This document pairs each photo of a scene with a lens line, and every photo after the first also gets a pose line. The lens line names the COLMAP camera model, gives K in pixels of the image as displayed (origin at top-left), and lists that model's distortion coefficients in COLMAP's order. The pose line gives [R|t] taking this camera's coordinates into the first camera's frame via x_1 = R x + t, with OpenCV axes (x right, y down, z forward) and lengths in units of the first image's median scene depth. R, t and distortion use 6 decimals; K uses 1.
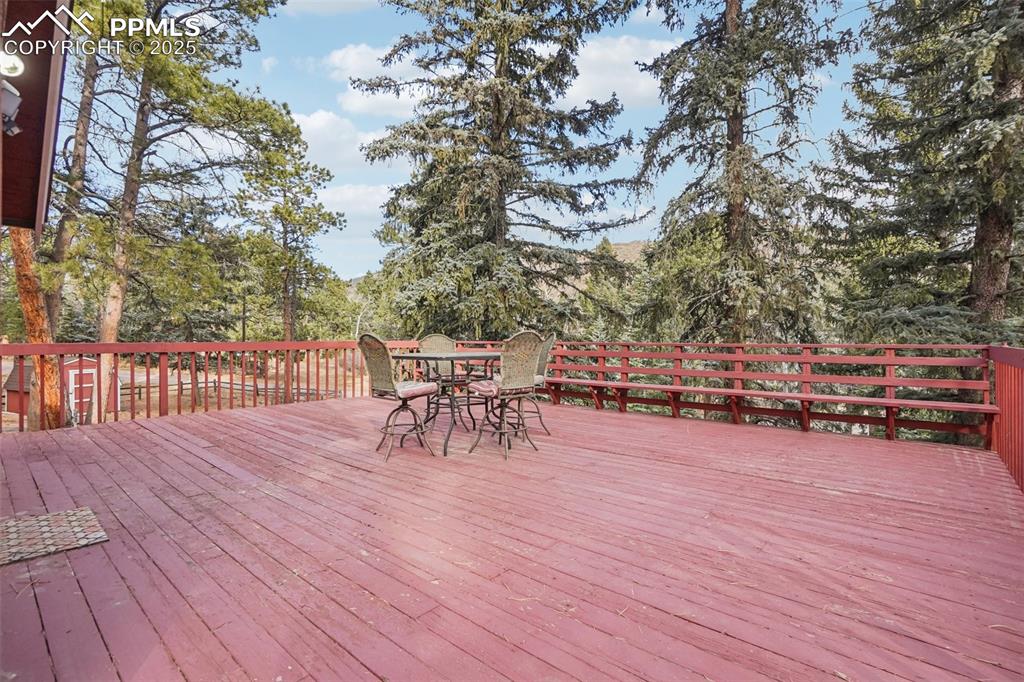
lens RADIAL K [[486.6, 0, 513.7], [0, 486.6, 337.6], [0, 0, 1]] dist [-0.034222, 0.008370]
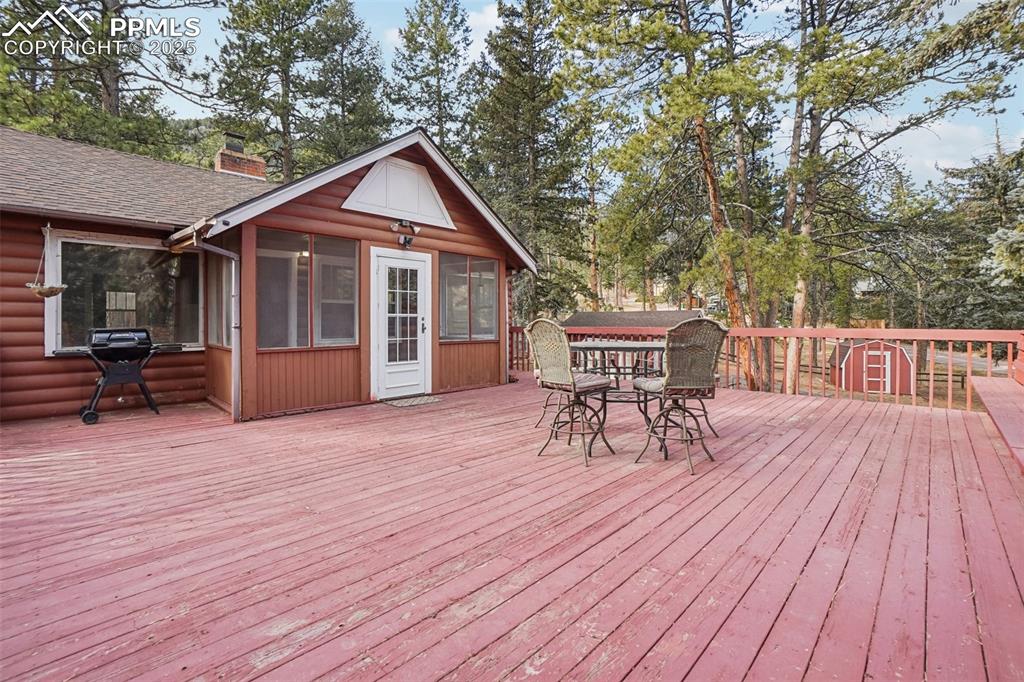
lens RADIAL K [[459.2, 0, 514.6], [0, 459.2, 333.6], [0, 0, 1]] dist [-0.042553, 0.007941]
pose [[-0.043863, 0.016456, -0.998902, 1.297368], [-0.001330, 0.999862, 0.016531, -0.008499], [0.999037, 0.002054, -0.043835, 1.448116]]
